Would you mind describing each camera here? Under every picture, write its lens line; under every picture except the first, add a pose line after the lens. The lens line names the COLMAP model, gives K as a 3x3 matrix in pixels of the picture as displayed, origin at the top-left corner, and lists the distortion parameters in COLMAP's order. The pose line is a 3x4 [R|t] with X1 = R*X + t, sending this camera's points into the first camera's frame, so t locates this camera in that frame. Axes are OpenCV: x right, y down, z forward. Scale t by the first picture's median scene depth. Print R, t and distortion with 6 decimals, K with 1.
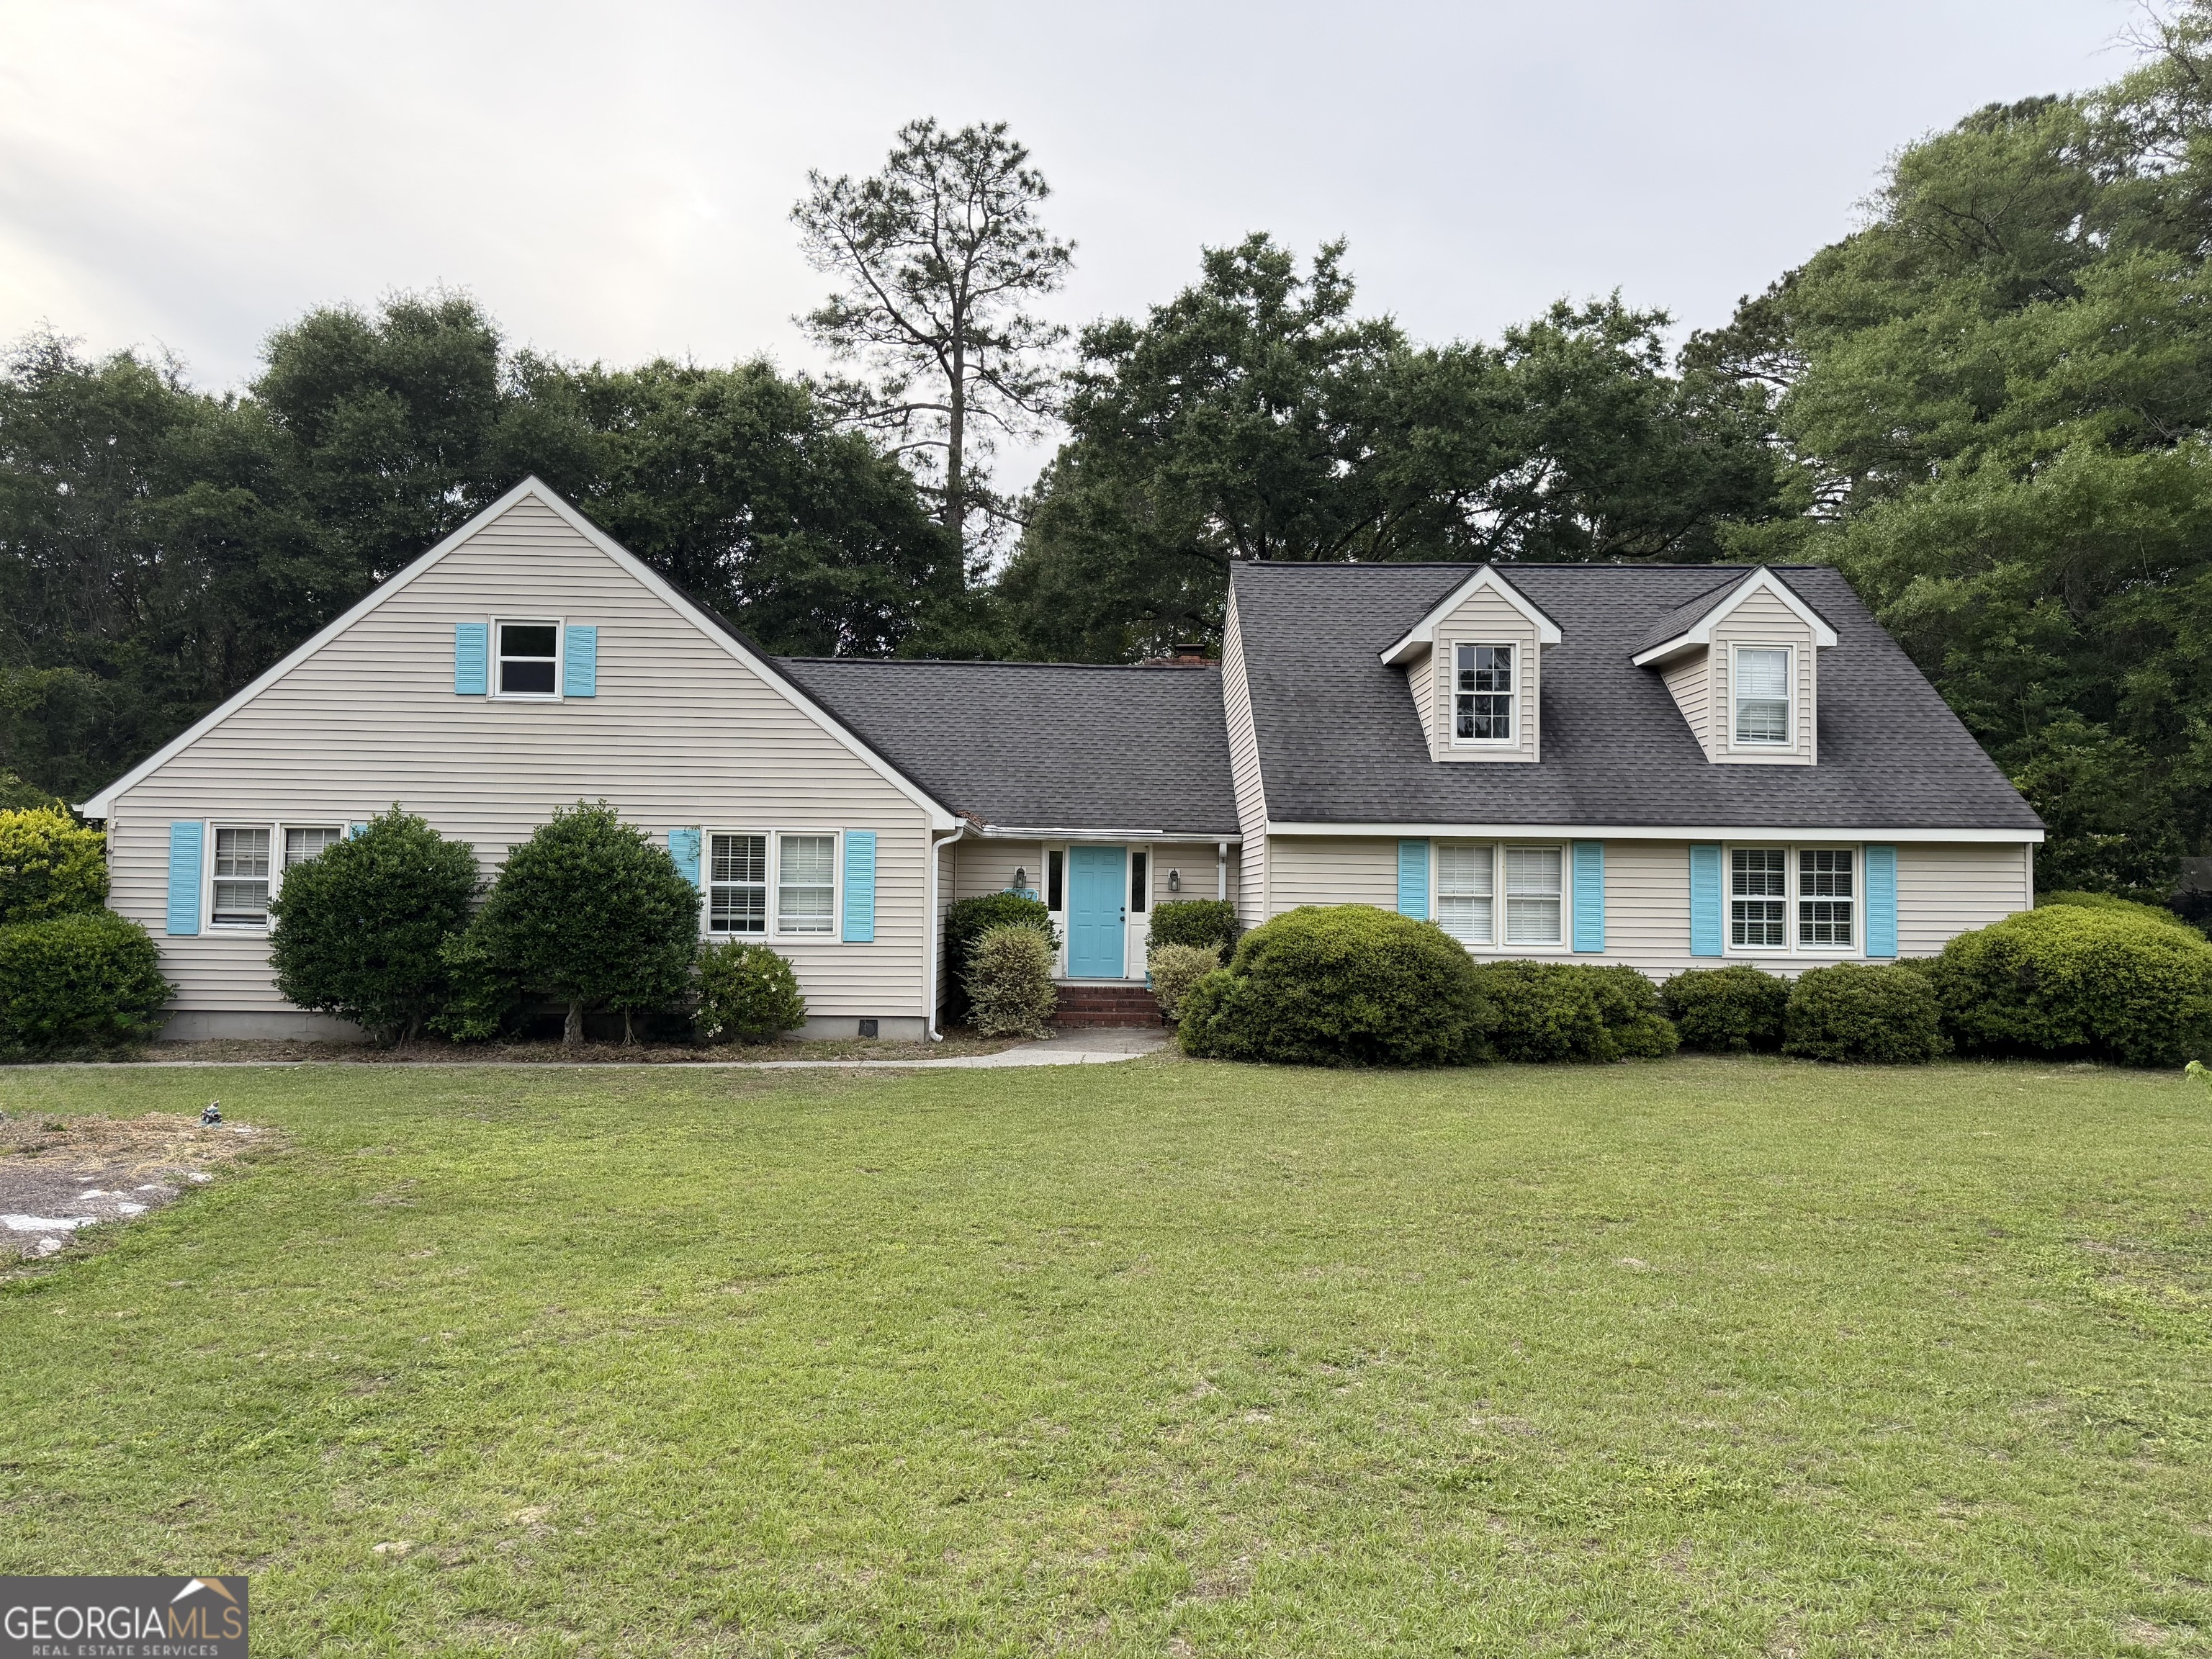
lens RADIAL K [[1568.0, 0, 1094.1], [0, 1568.0, 834.1], [0, 0, 1]] dist [0.083842, -0.122653]
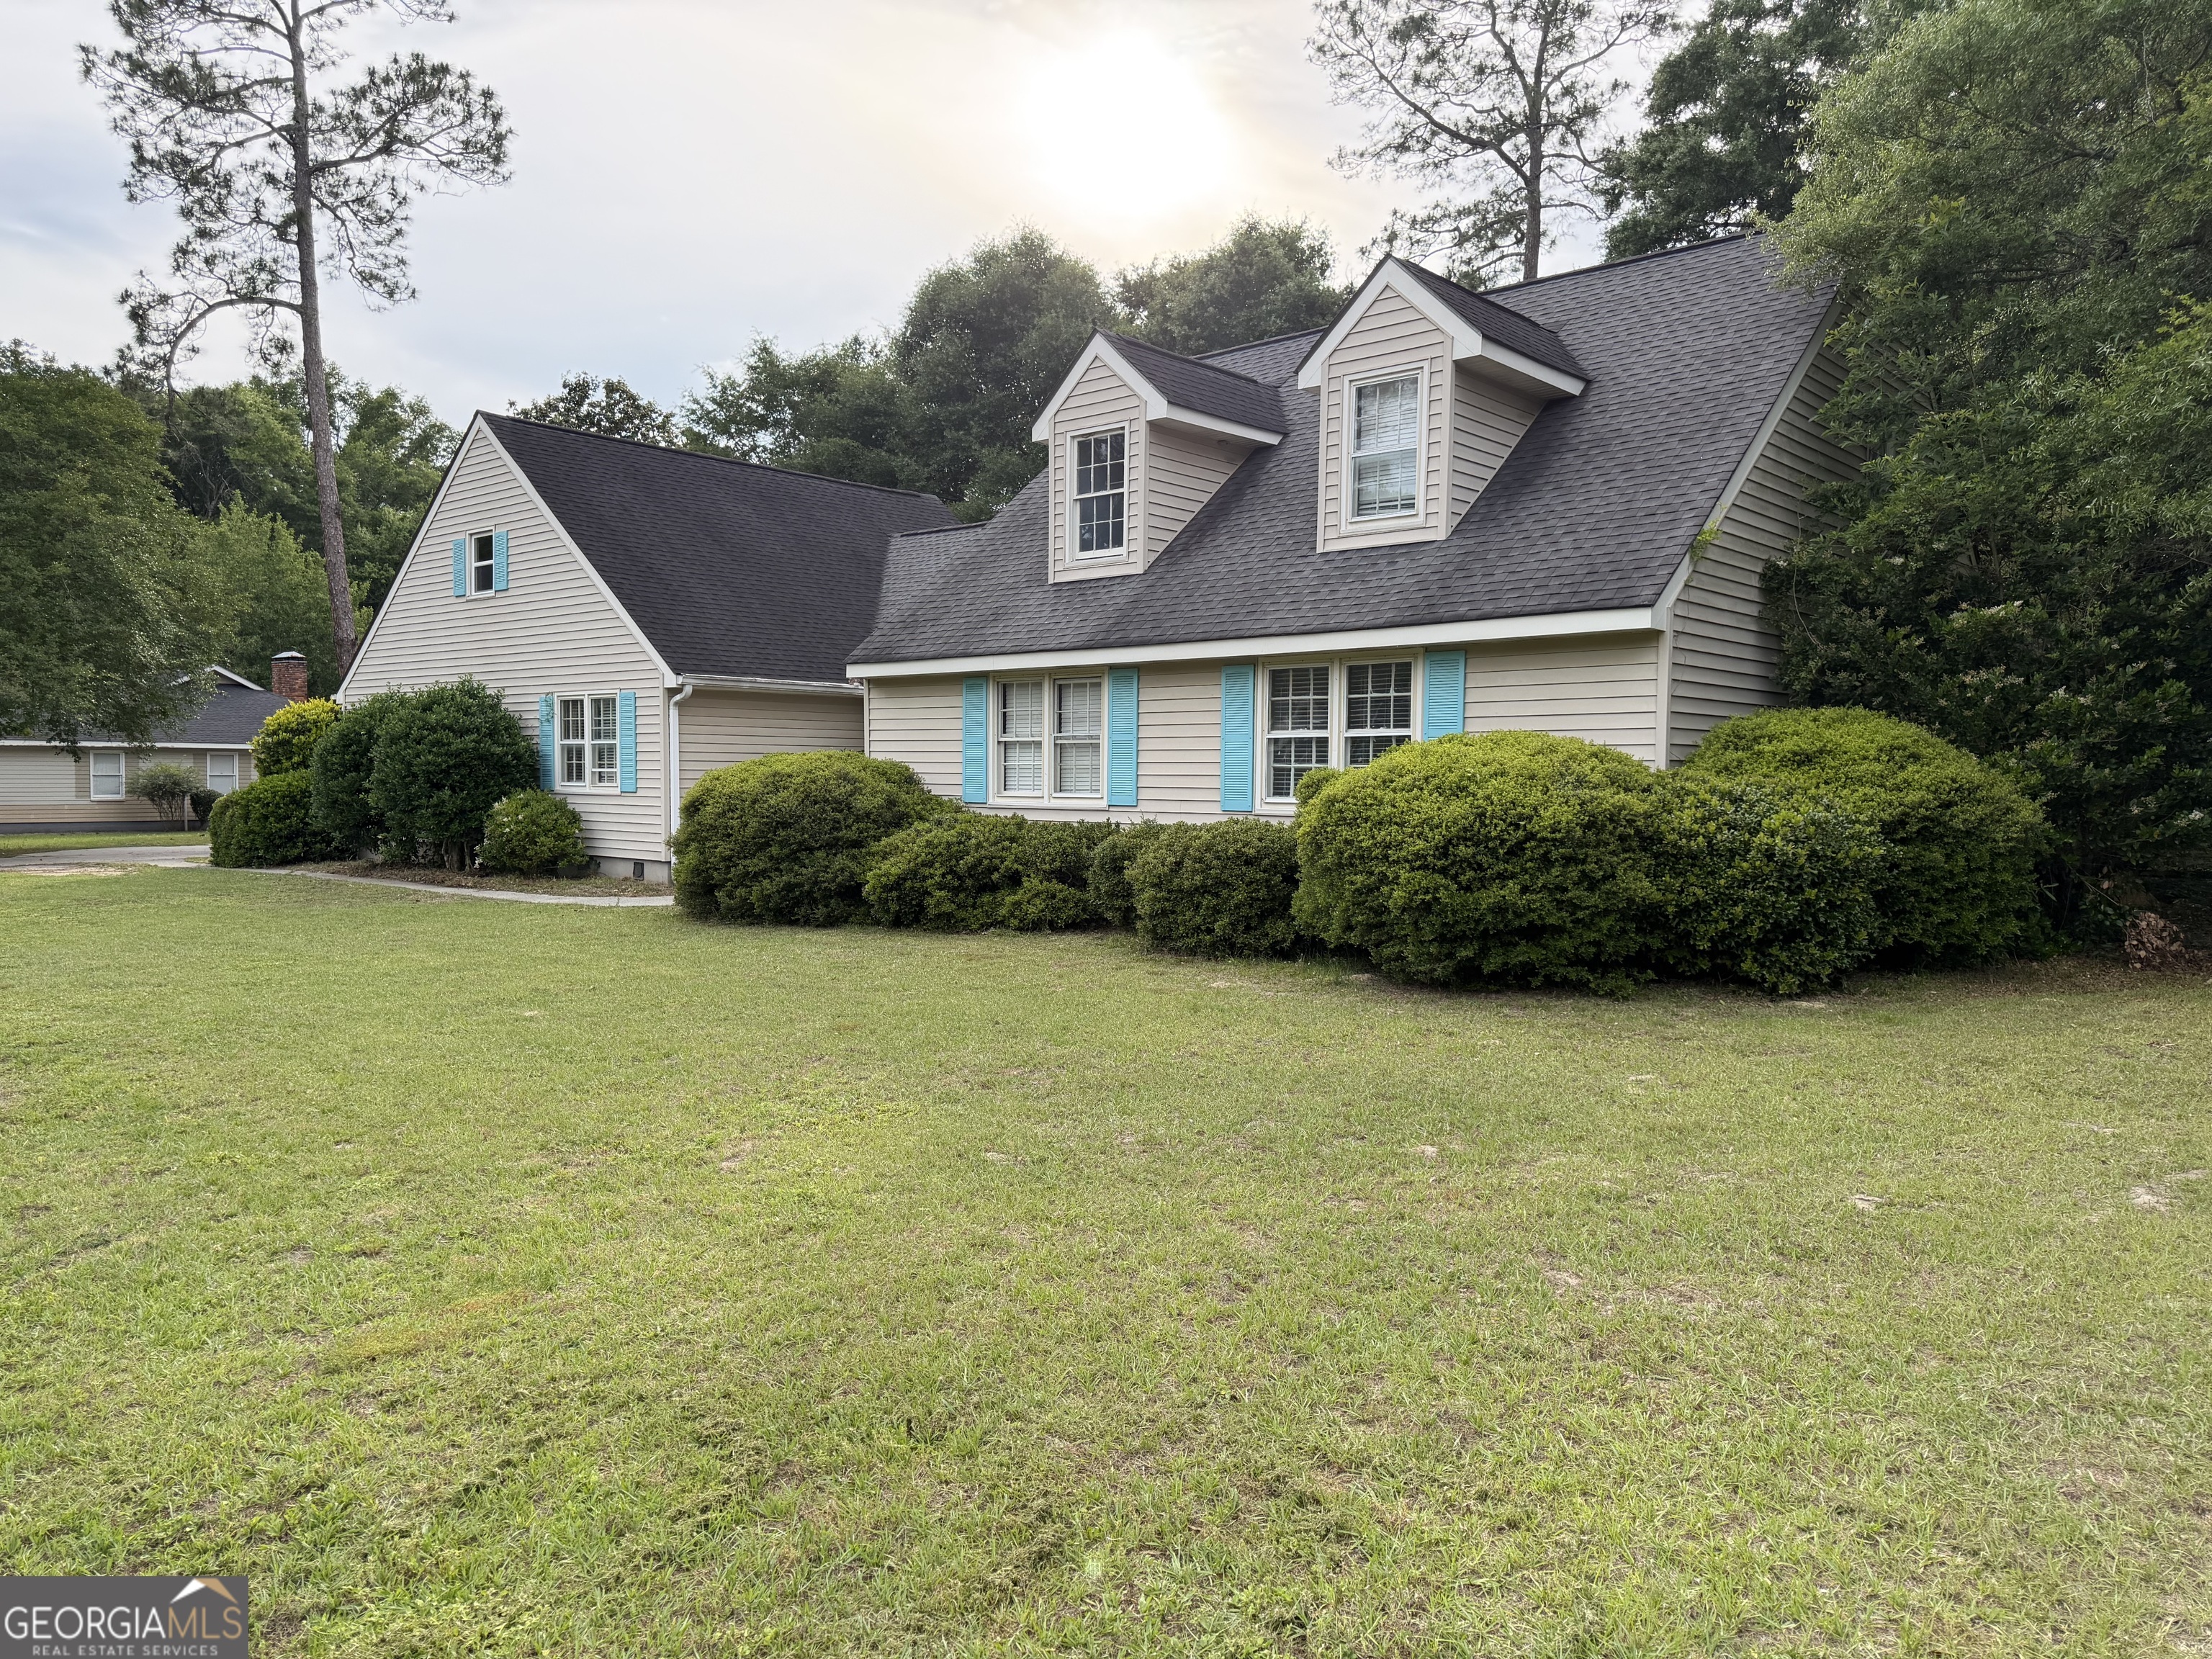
lens RADIAL K [[1568.0, 0, 1099.0], [0, 1568.0, 827.4], [0, 0, 1]] dist [0.083842, -0.122653]
pose [[0.732939, 0.017537, -0.680068, 0.844542], [0.031143, 0.997755, 0.059293, 0.037606], [0.679581, -0.064638, 0.730748, 0.406092]]
